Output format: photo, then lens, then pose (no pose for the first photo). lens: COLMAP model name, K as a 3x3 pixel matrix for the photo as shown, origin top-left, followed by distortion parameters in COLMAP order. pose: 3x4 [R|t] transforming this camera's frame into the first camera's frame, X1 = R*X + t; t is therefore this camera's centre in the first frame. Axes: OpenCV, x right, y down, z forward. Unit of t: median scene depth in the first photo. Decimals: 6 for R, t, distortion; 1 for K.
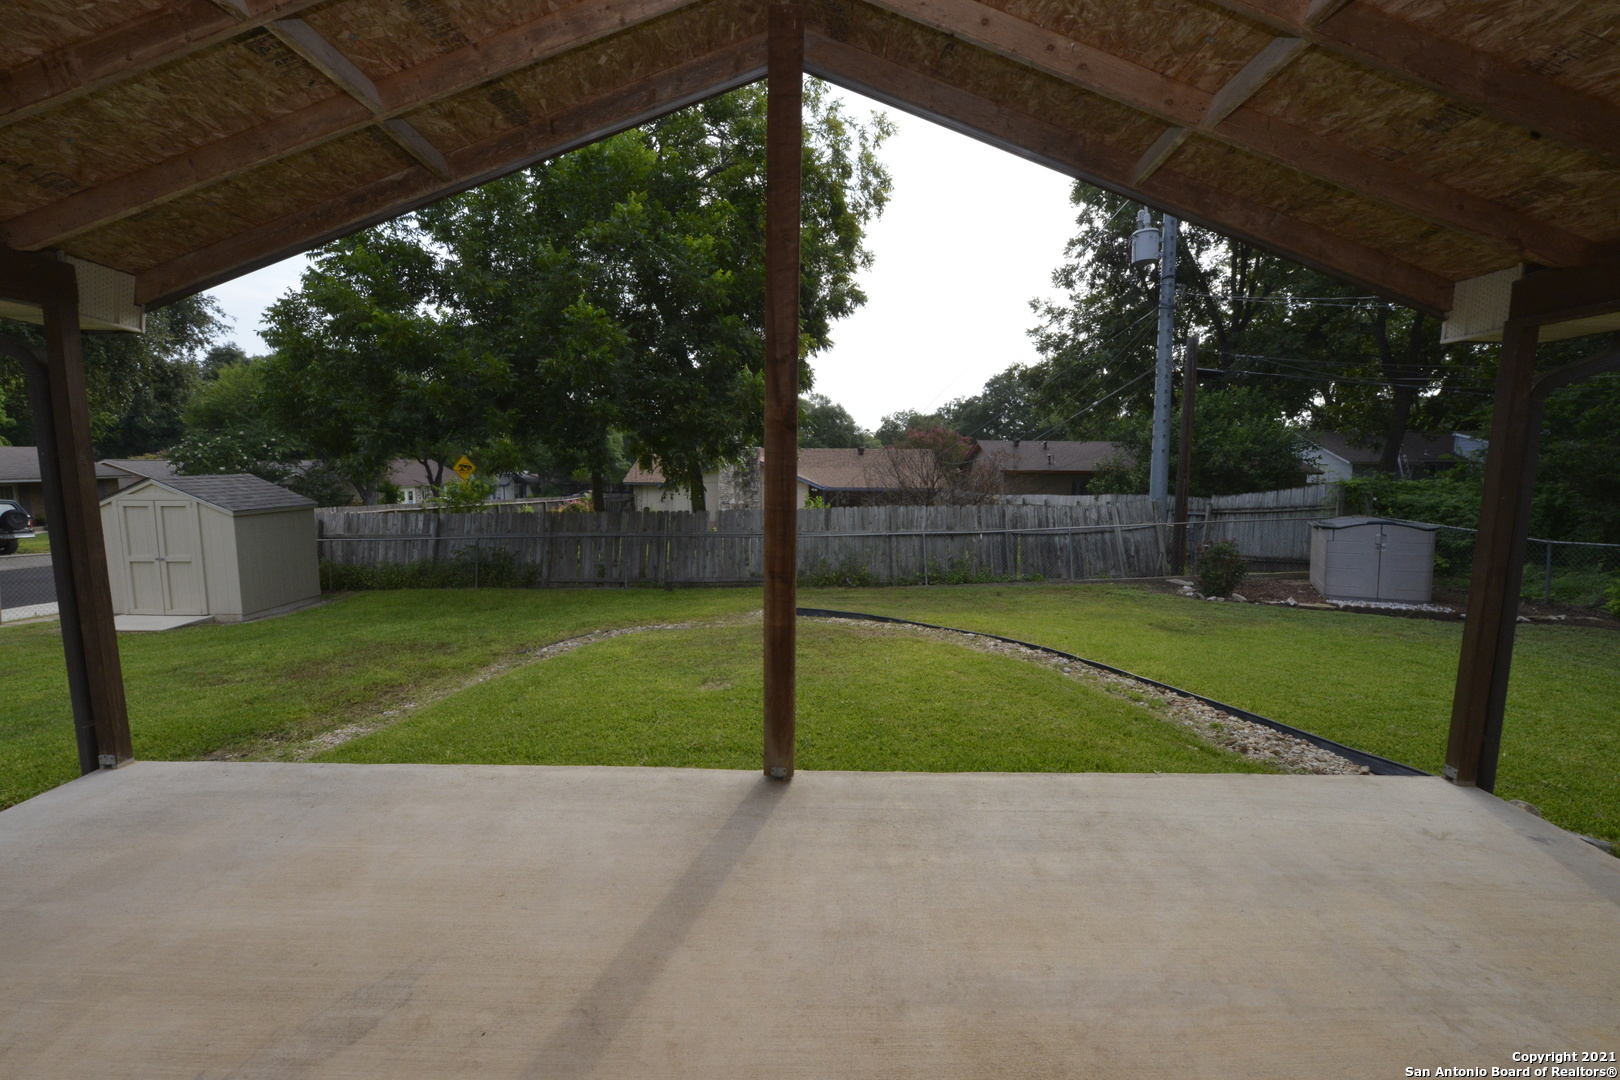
lens RADIAL K [[636.4, 0, 816.5], [0, 636.4, 532.2], [0, 0, 1]] dist [-0.007245, -0.000200]
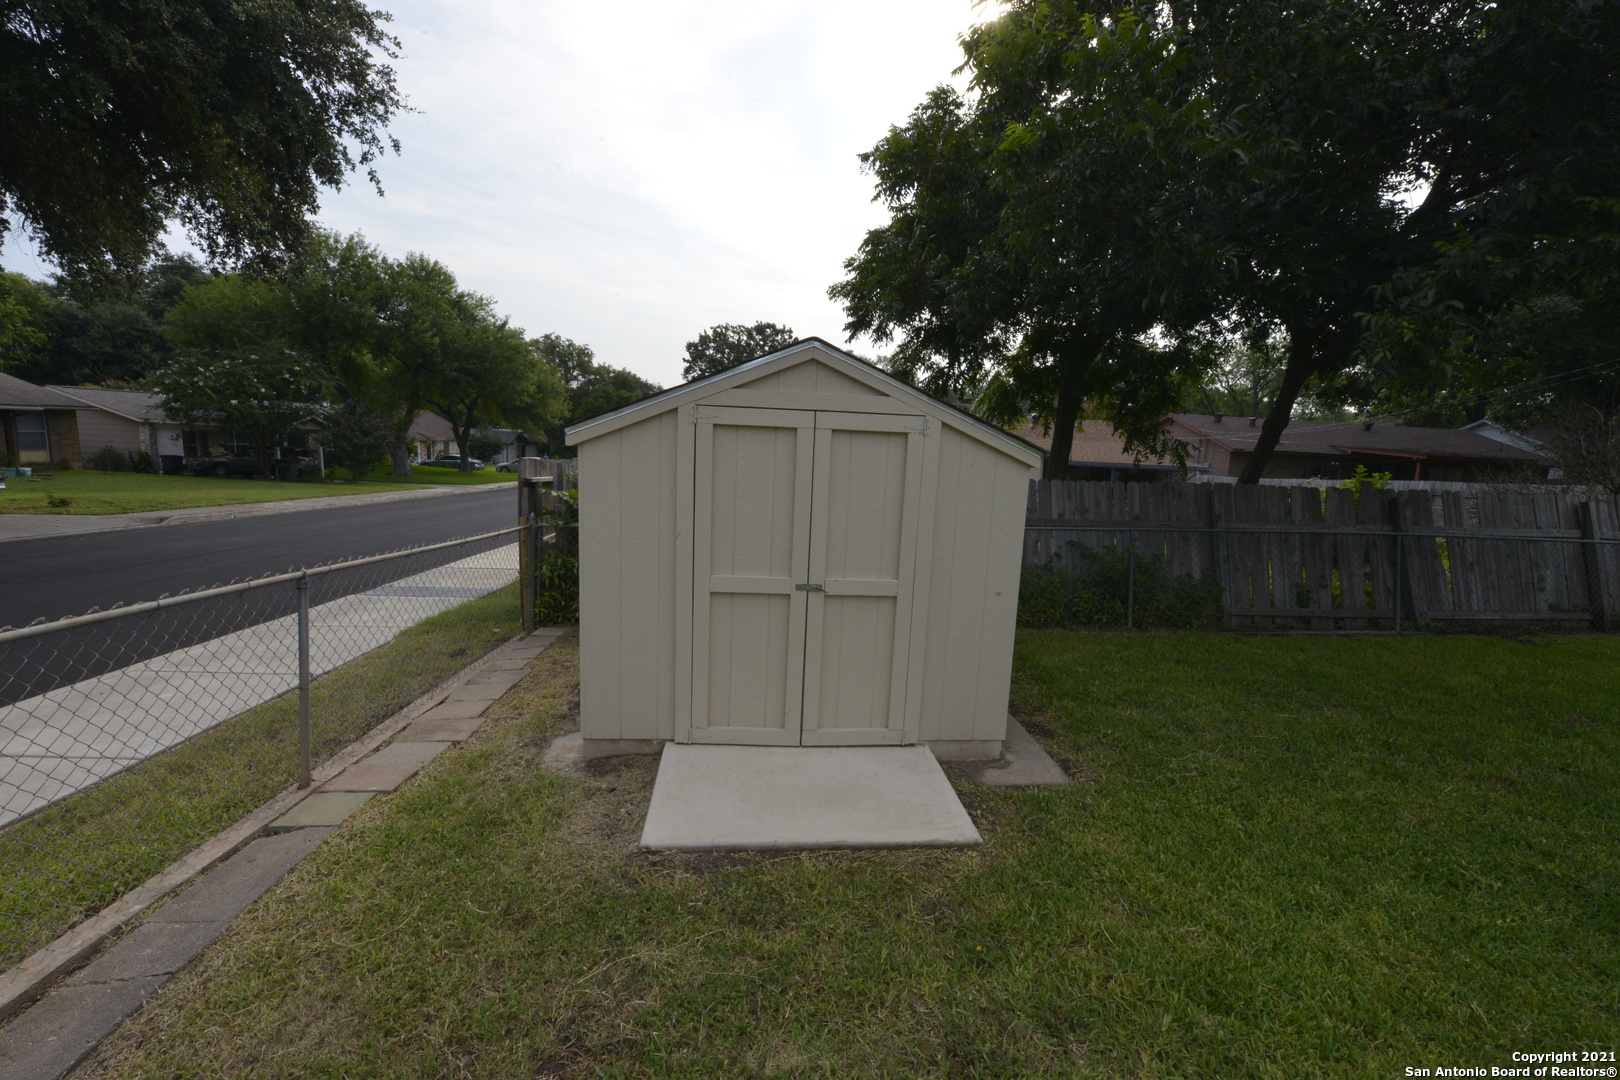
lens RADIAL K [[636.4, 0, 816.5], [0, 636.4, 532.2], [0, 0, 1]] dist [-0.007245, -0.000200]
pose [[0.995870, 0.030929, 0.085361, -0.798001], [-0.034172, 0.998738, 0.036802, 0.001130], [-0.084115, -0.039567, 0.995670, 0.496064]]
